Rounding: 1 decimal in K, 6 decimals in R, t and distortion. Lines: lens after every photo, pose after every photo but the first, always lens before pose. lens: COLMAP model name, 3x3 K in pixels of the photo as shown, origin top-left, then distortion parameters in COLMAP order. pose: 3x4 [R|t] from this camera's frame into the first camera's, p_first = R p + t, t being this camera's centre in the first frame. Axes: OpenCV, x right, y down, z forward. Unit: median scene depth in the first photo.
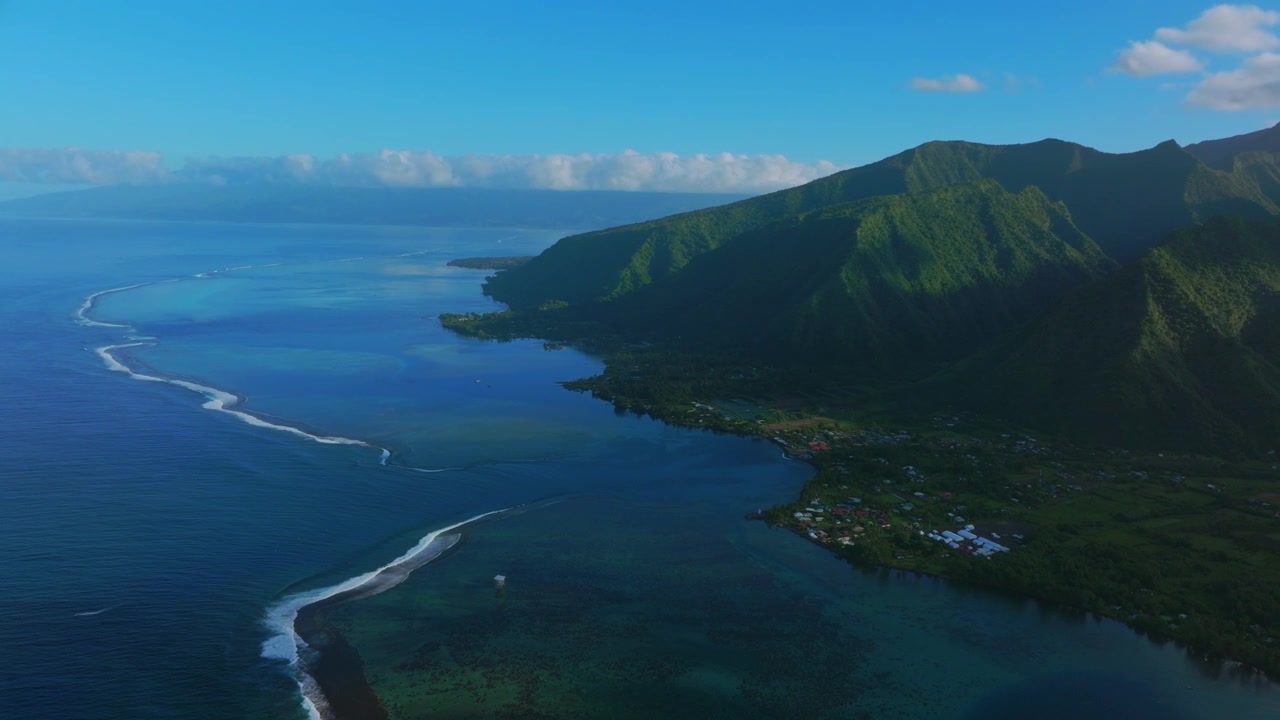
lens RADIAL K [[951.5, 0, 648.1], [0, 951.5, 355.6], [0, 0, 1]] dist [0.004539, -0.000512]
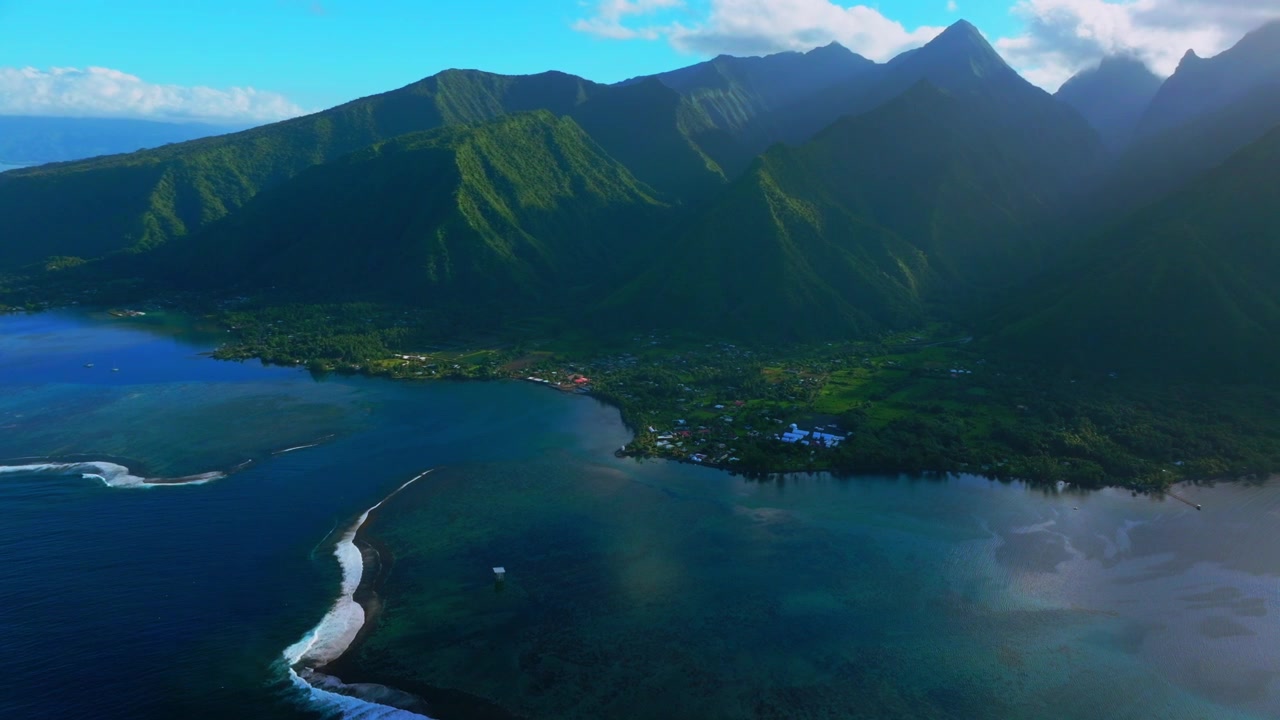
lens RADIAL K [[951.5, 0, 643.3], [0, 951.5, 355.7], [0, 0, 1]] dist [0.004539, -0.000512]
pose [[0.819479, -0.133155, 0.557427, -0.185691], [0.091452, 0.990554, 0.102174, -0.014959], [-0.565766, -0.032751, 0.823915, 0.073066]]
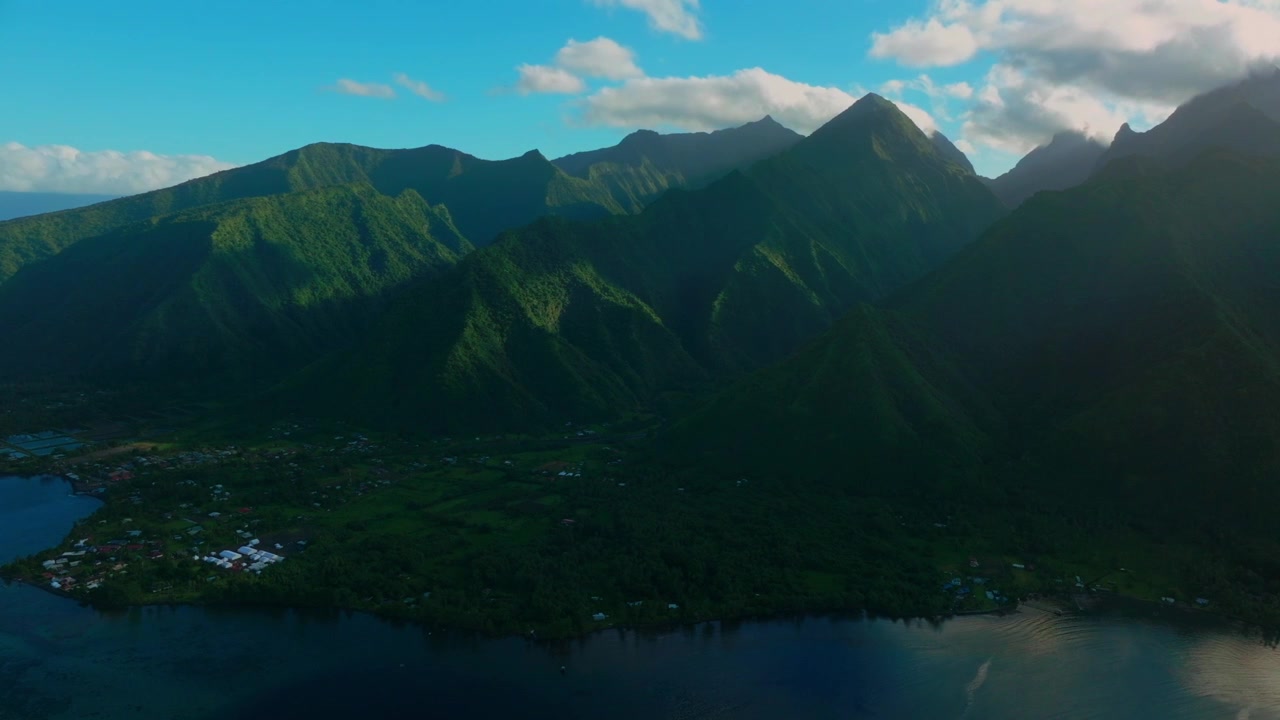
lens RADIAL K [[951.5, 0, 645.5], [0, 951.5, 359.4], [0, 0, 1]] dist [0.004539, -0.000512]
pose [[0.850375, -0.081288, 0.519860, 0.081452], [0.081517, 0.996419, 0.022461, 0.003593], [-0.519824, 0.023277, 0.853956, -0.010310]]
